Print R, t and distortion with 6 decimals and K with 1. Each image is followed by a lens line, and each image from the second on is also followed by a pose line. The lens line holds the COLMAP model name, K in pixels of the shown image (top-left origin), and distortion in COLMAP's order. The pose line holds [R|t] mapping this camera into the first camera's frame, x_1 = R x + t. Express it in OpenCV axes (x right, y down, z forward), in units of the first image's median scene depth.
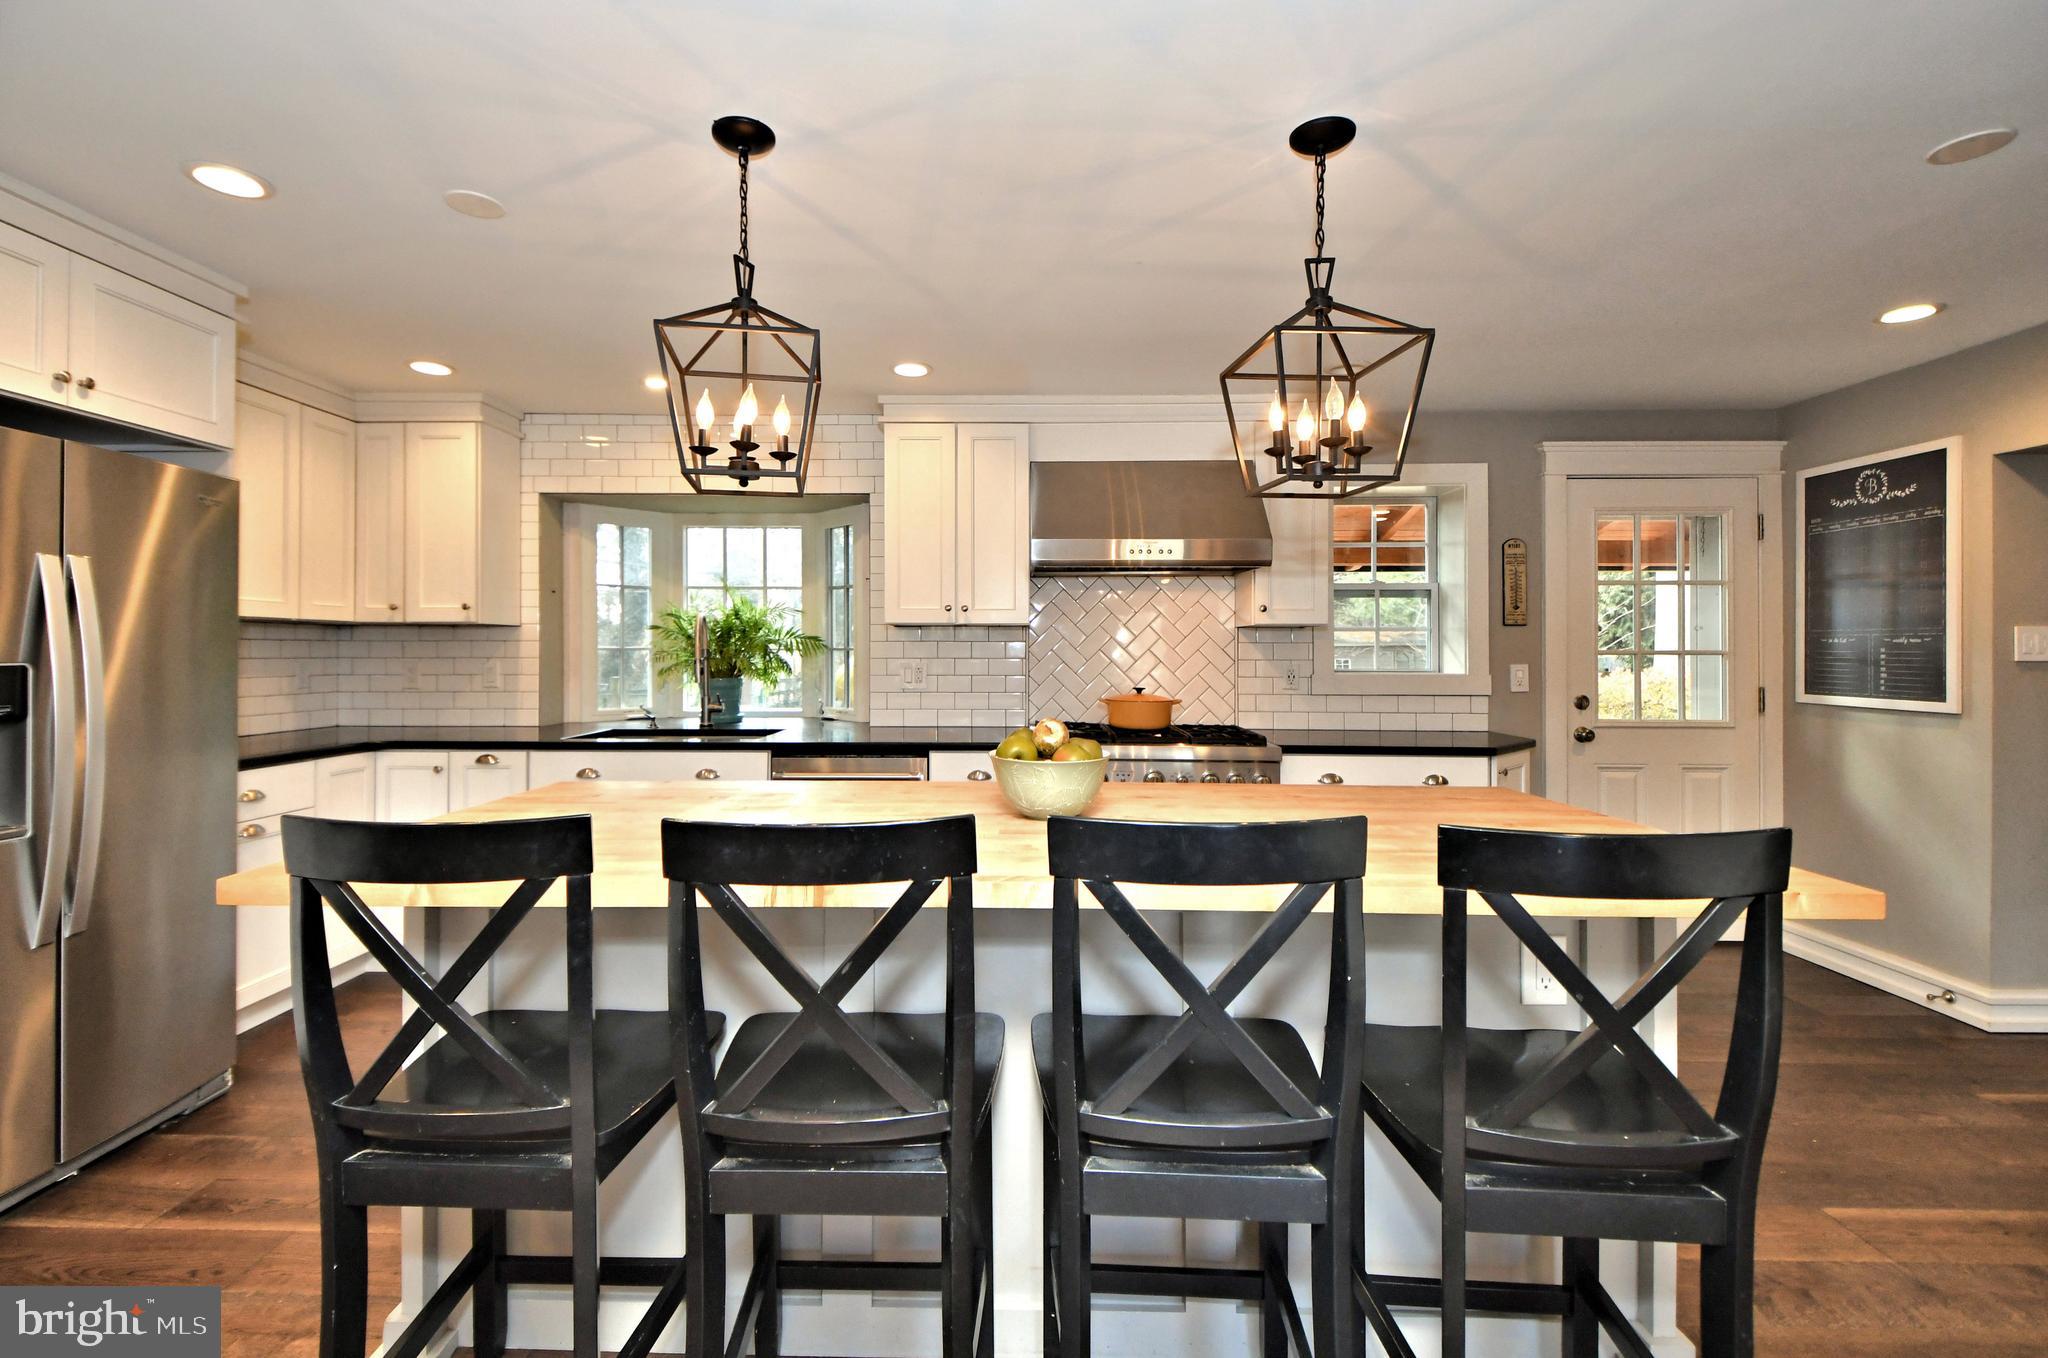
lens RADIAL K [[898.9, 0, 1024.0], [0, 898.9, 679.0], [0, 0, 1]] dist [-0.001812, -0.000238]
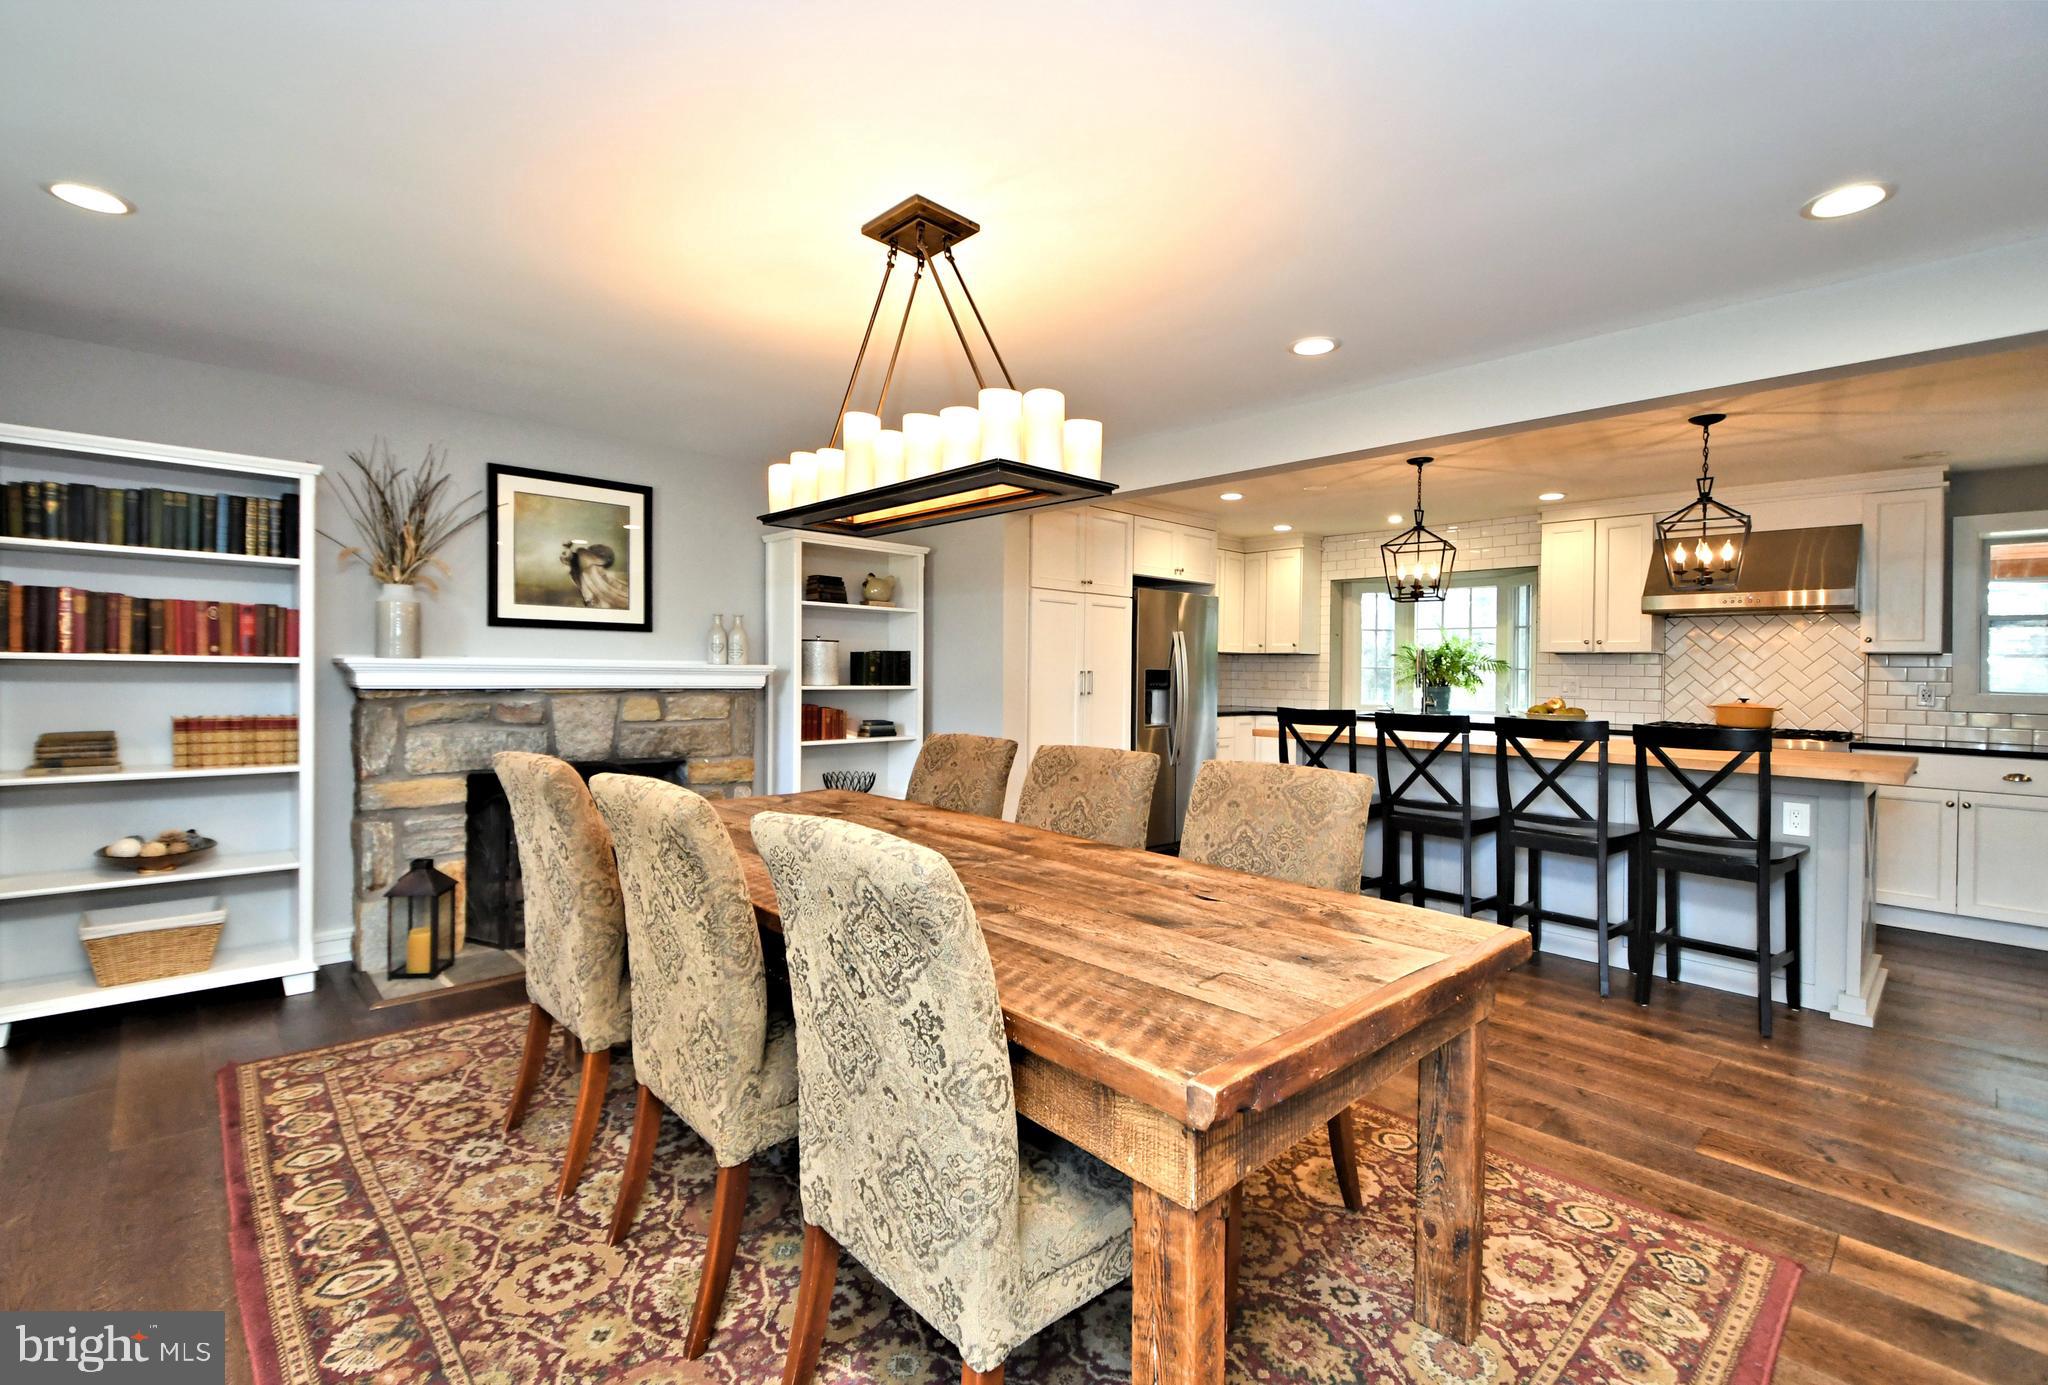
lens RADIAL K [[880.8, 0, 1019.4], [0, 880.8, 646.5], [0, 0, 1]] dist [0.014678, 0.000286]
pose [[0.686136, -0.009923, -0.727406, 0.329735], [-0.036046, 0.998215, -0.047618, 0.032274], [0.726580, 0.058893, 0.684553, -0.681973]]
